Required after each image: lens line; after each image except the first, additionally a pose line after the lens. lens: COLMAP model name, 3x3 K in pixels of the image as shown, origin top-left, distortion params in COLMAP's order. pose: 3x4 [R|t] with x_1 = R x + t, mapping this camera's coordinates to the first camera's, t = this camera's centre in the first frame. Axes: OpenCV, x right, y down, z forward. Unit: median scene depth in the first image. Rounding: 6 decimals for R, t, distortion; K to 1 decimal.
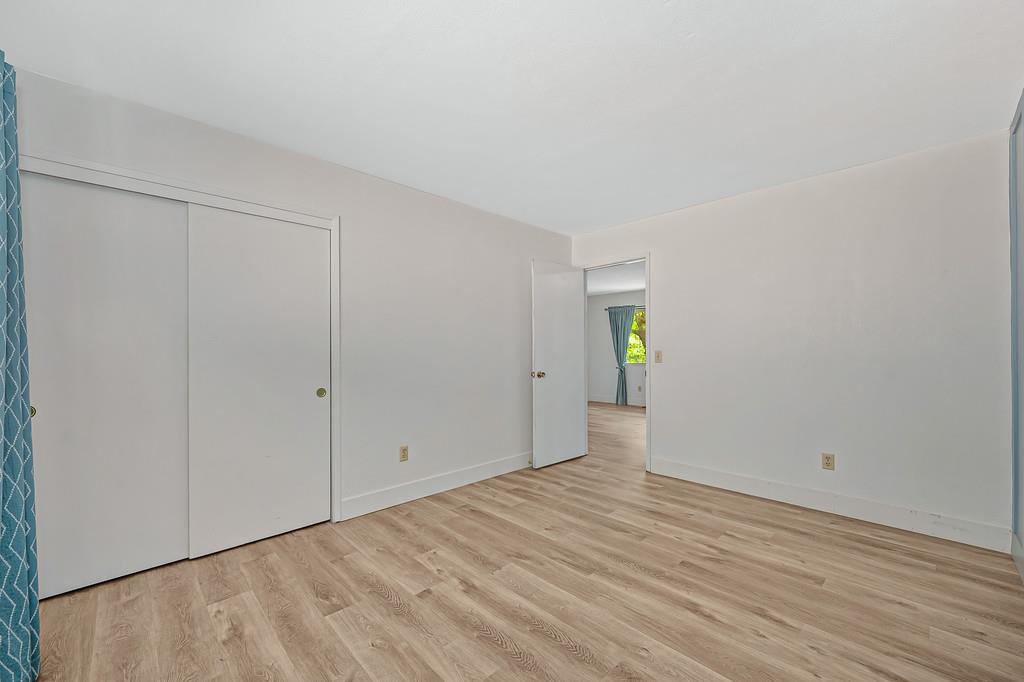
lens RADIAL K [[408.8, 0, 512.0], [0, 408.8, 345.8], [0, 0, 1]] dist [-0.002394, 0.000731]
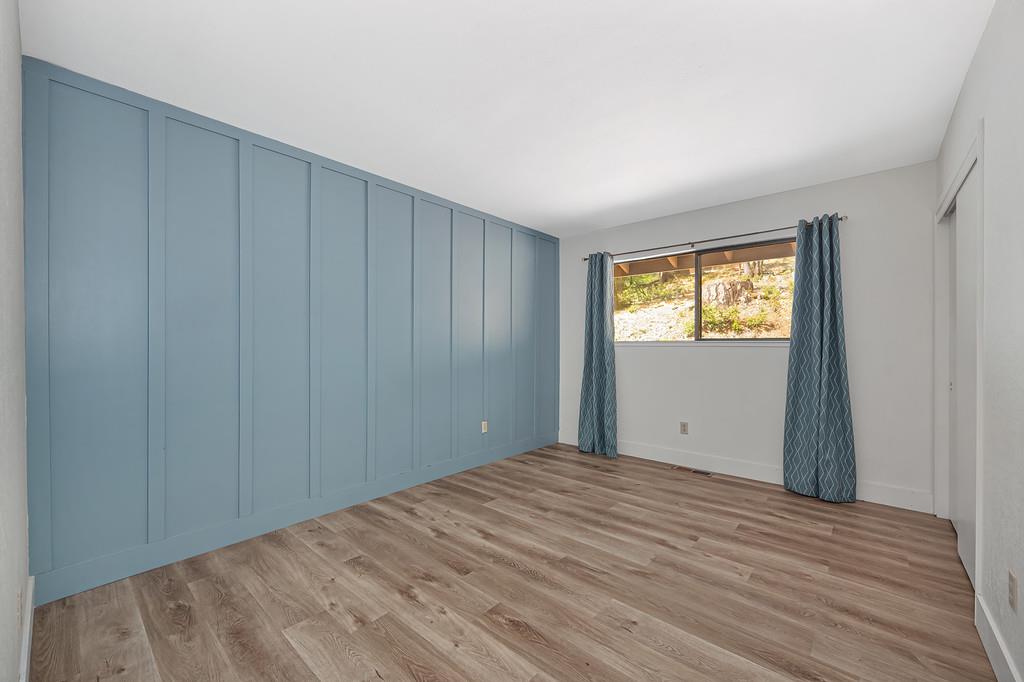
lens RADIAL K [[408.8, 0, 513.7], [0, 408.8, 347.1], [0, 0, 1]] dist [-0.002394, 0.000731]
pose [[-0.996005, 0.004062, -0.089210, 0.402609], [0.004500, 0.999979, -0.004718, 0.021453], [0.089189, -0.005100, -0.996002, 1.987179]]
